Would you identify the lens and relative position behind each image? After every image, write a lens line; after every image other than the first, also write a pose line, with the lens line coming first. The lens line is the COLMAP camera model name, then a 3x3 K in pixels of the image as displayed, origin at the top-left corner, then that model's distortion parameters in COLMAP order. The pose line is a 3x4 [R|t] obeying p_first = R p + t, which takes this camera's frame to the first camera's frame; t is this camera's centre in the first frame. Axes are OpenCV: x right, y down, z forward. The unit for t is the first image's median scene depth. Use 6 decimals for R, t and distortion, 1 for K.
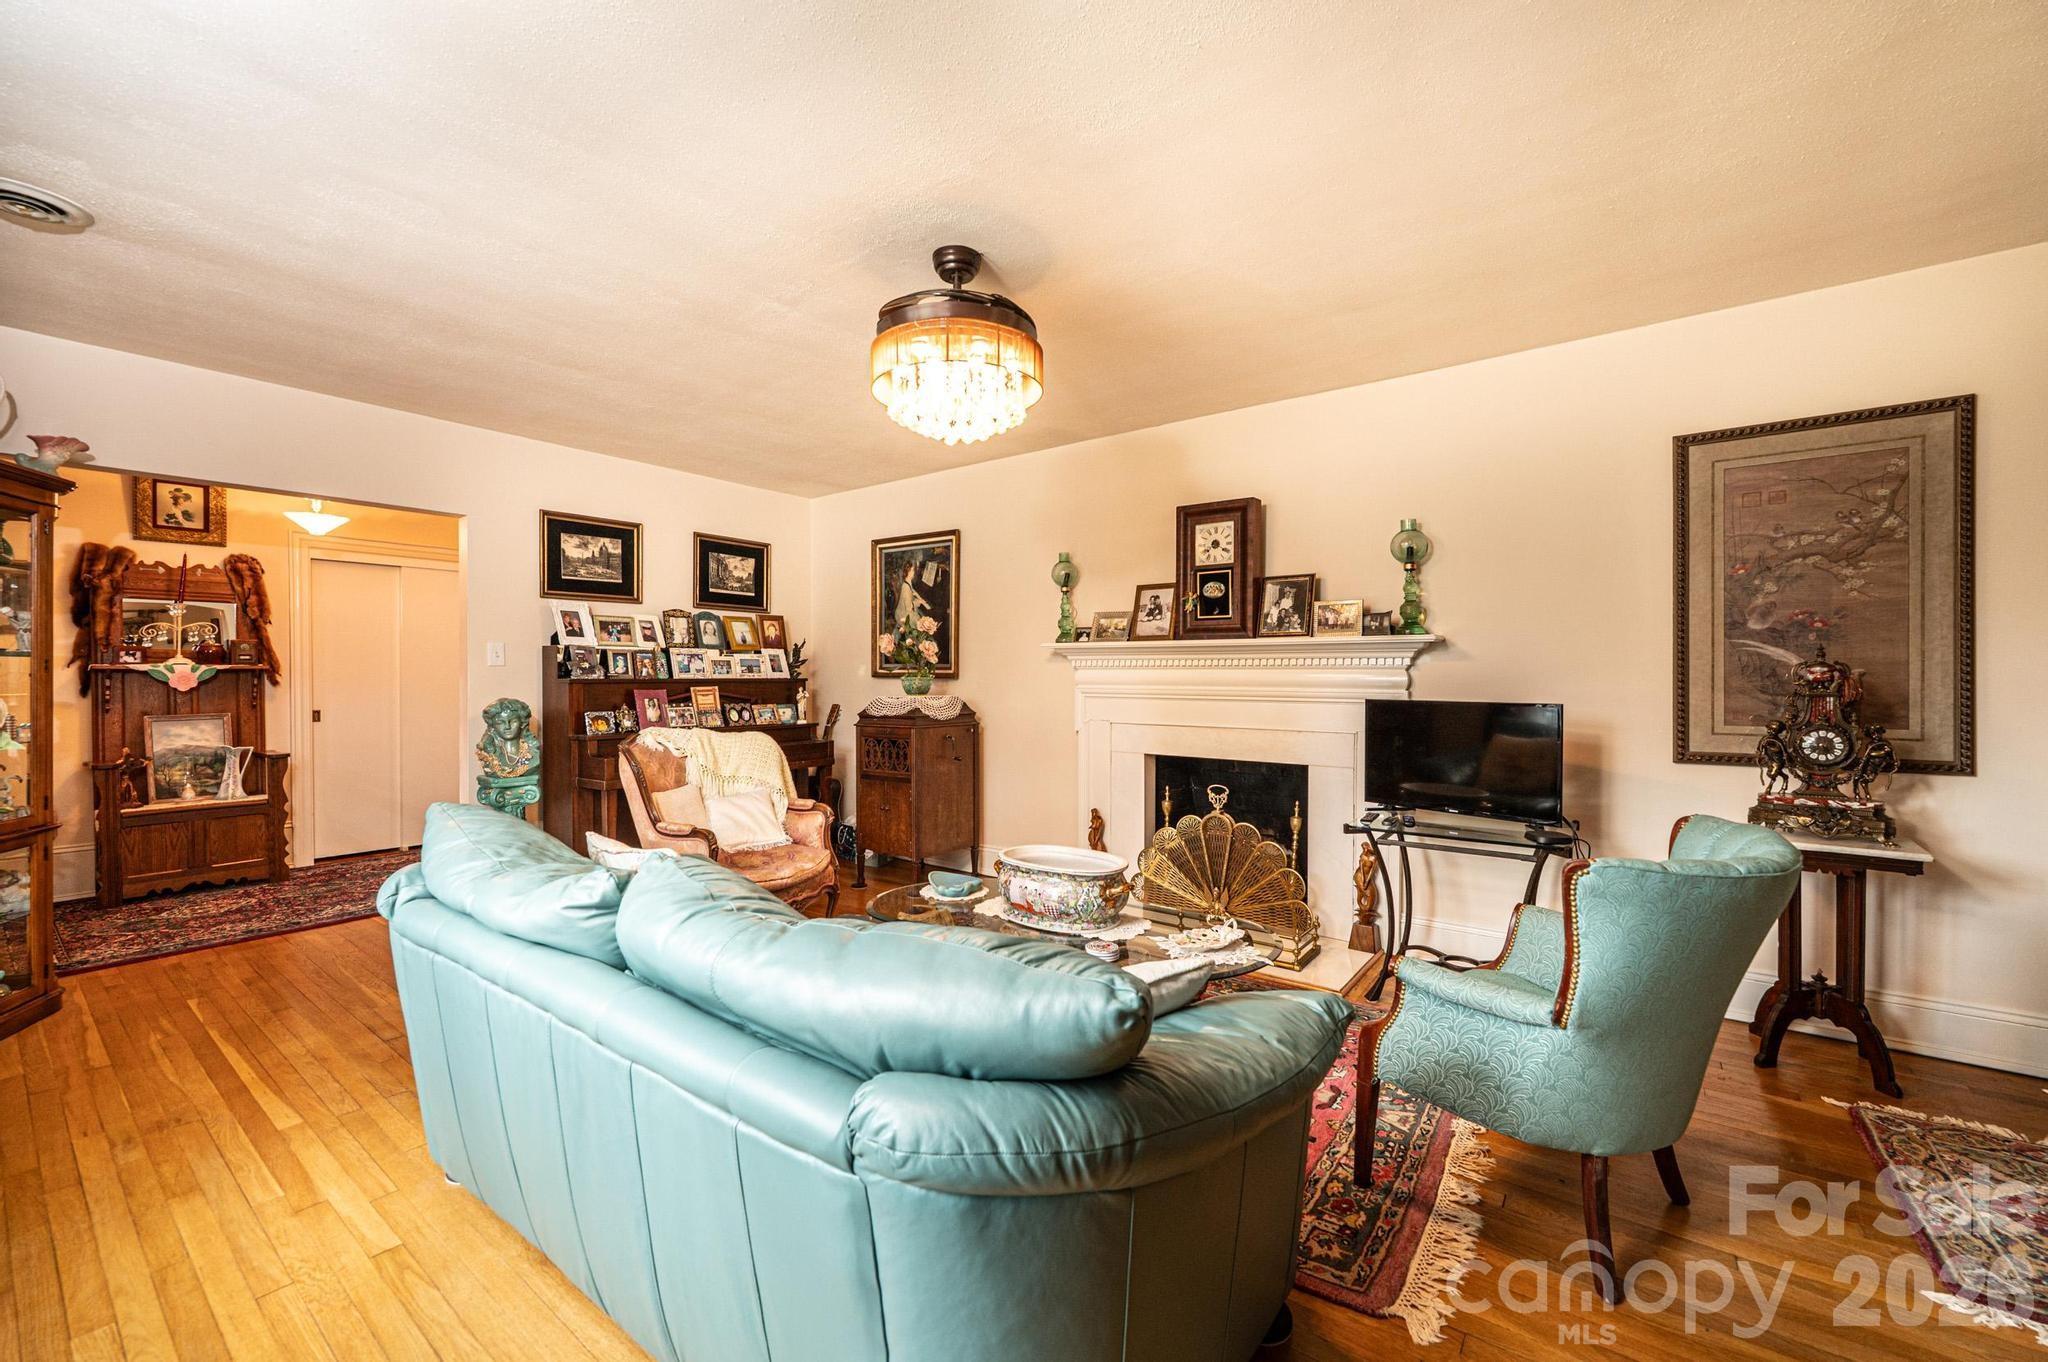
lens RADIAL K [[809.8, 0, 1031.3], [0, 809.8, 680.4], [0, 0, 1]] dist [-0.004206, 0.000975]
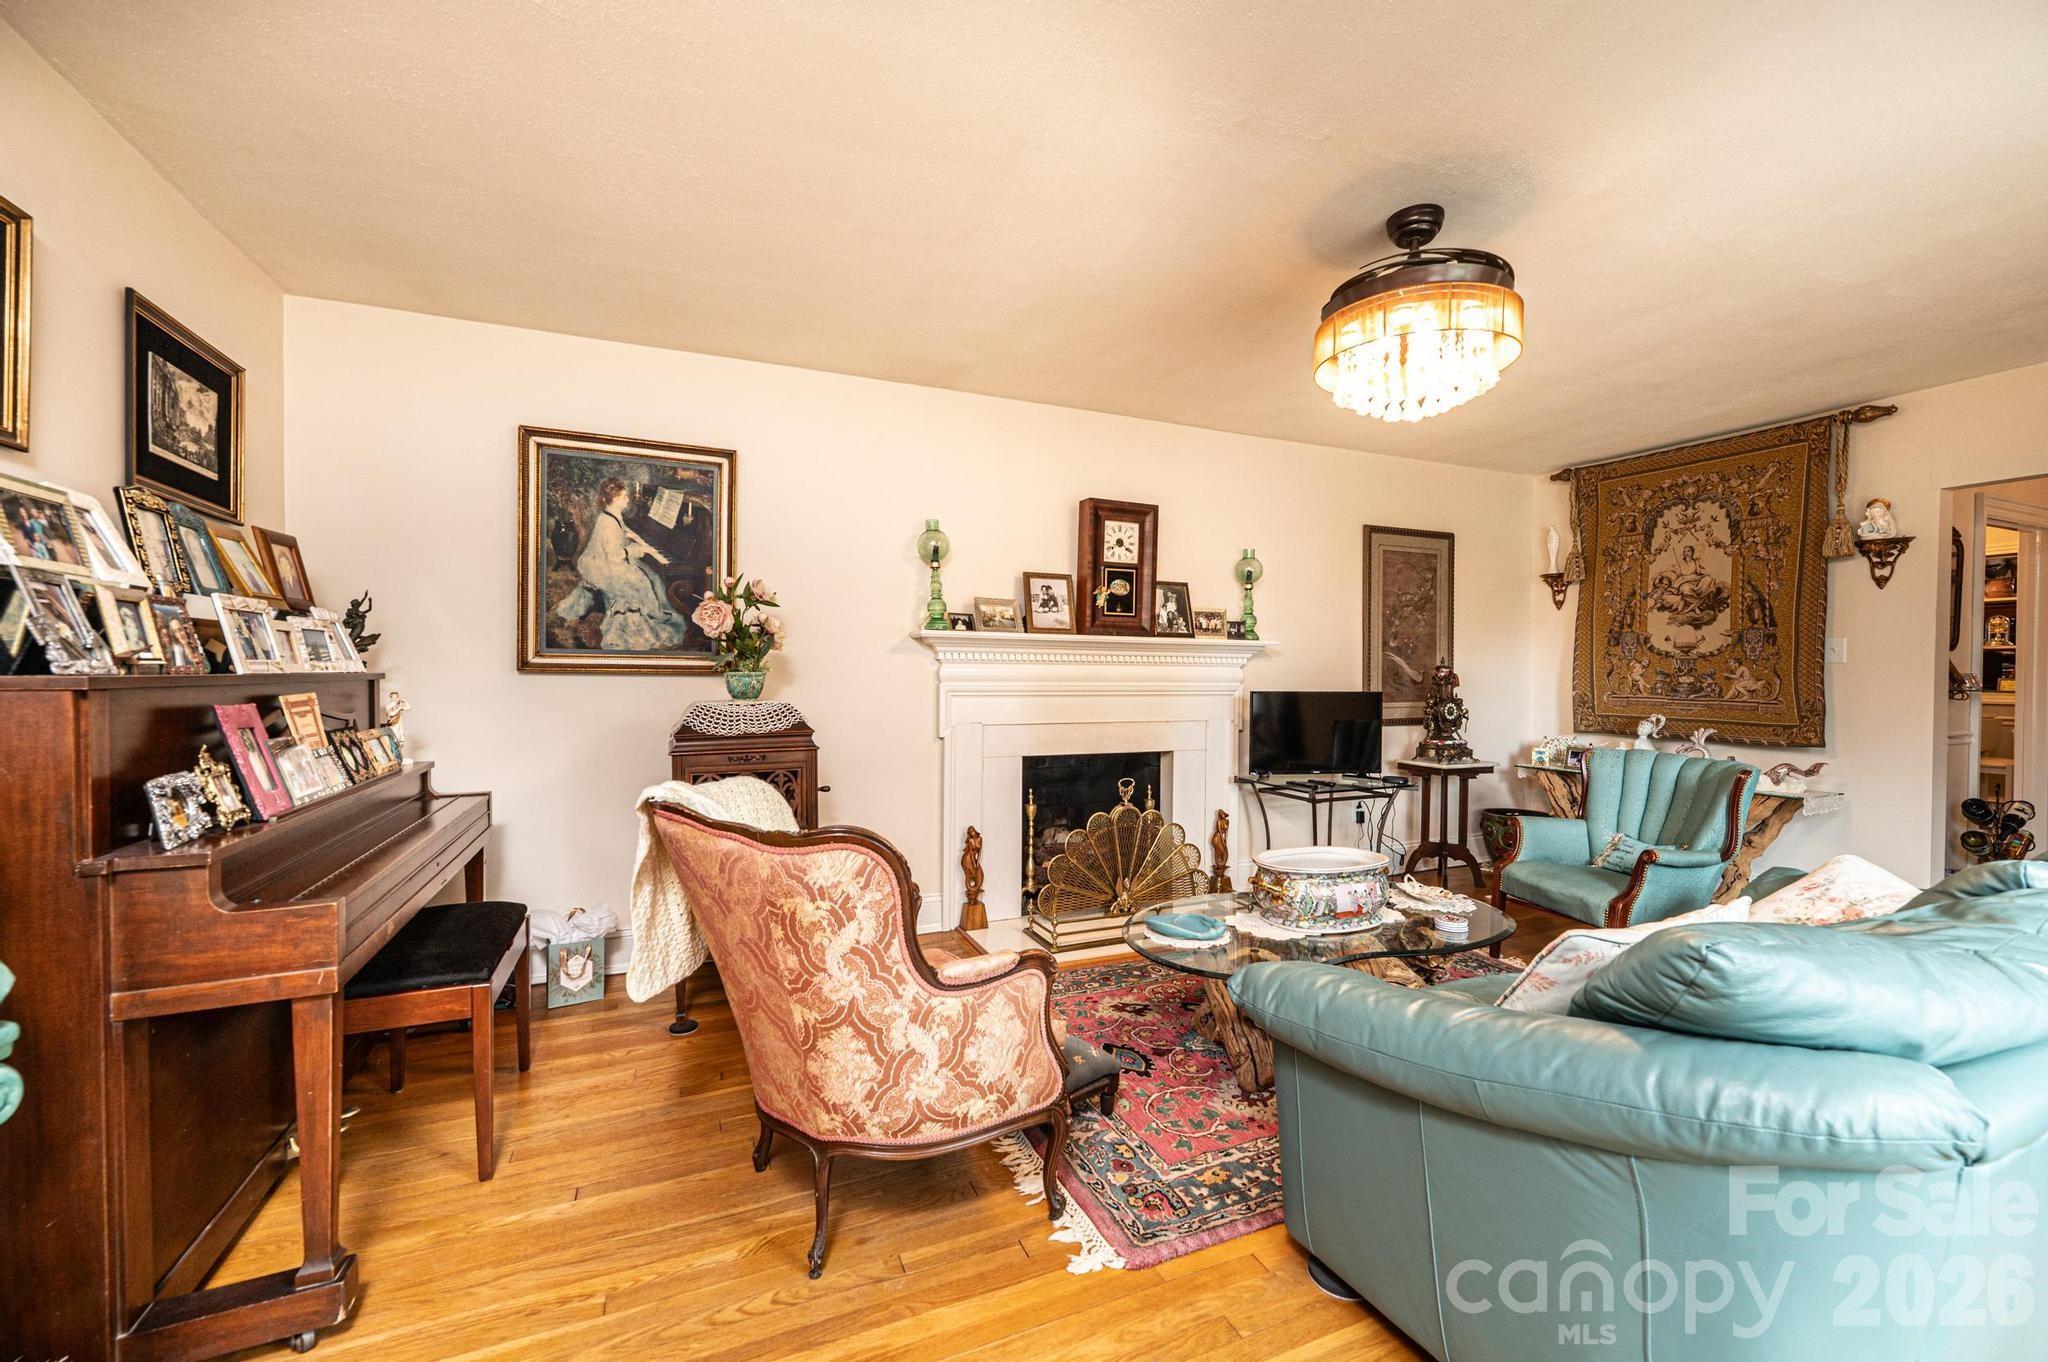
lens RADIAL K [[809.8, 0, 1016.4], [0, 809.8, 684.4], [0, 0, 1]] dist [-0.004206, 0.000975]
pose [[0.497606, -0.011097, 0.867332, -0.682493], [-0.000004, 0.999918, 0.012795, -0.002601], [-0.867403, -0.006371, 0.497565, 0.568998]]
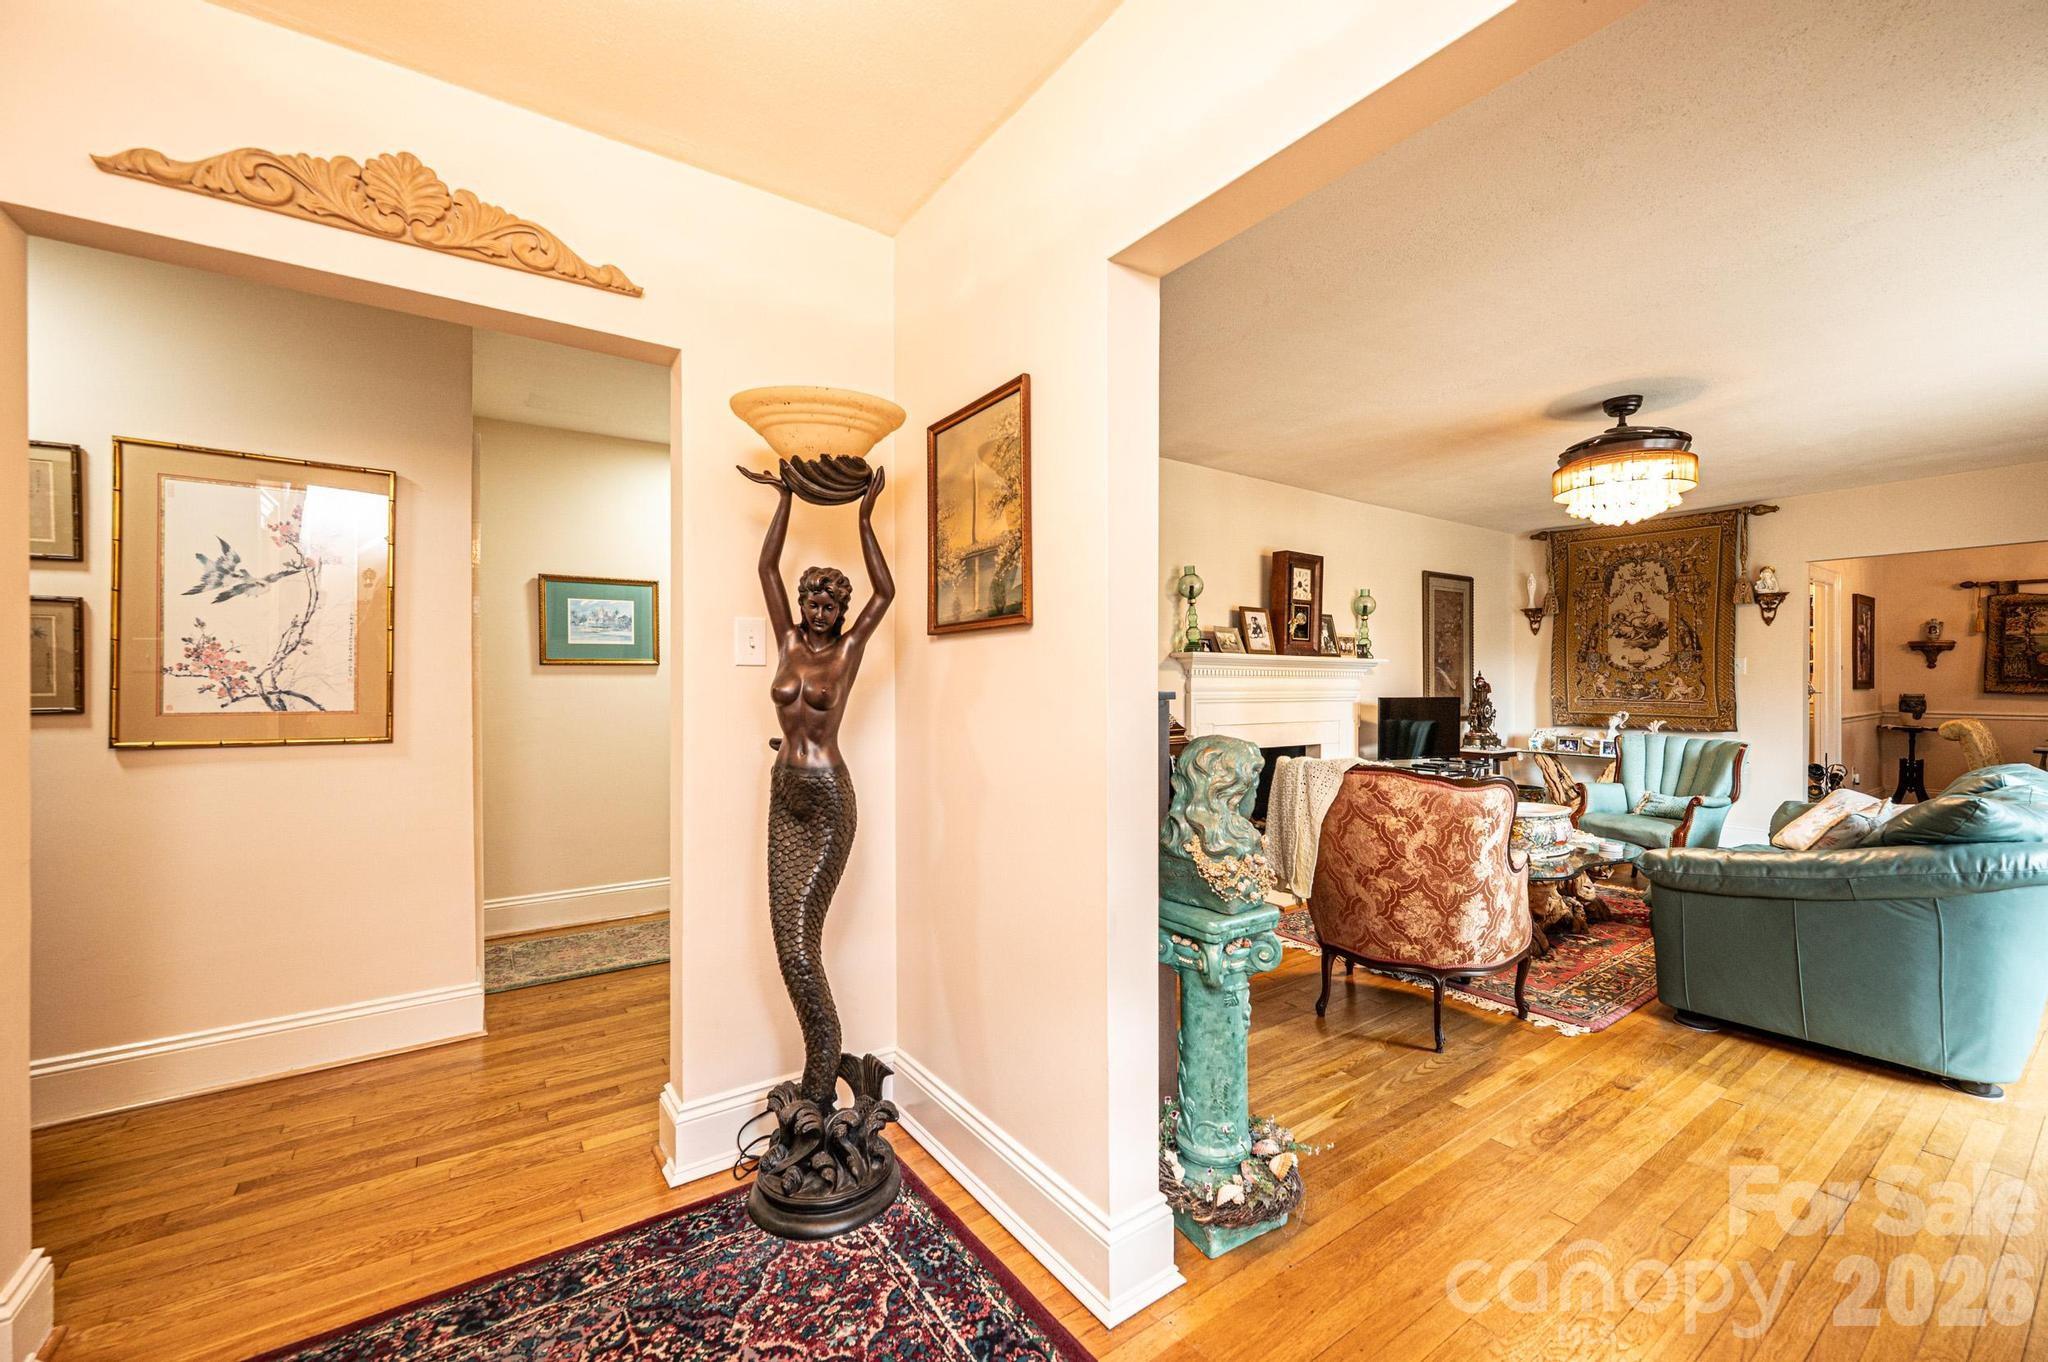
lens RADIAL K [[809.8, 0, 1012.1], [0, 809.8, 684.0], [0, 0, 1]] dist [-0.004206, 0.000975]
pose [[0.314791, -0.002582, 0.949158, -1.121033], [0.005288, 0.999986, 0.000966, -0.007822], [-0.949146, 0.004715, 0.314800, 0.971537]]
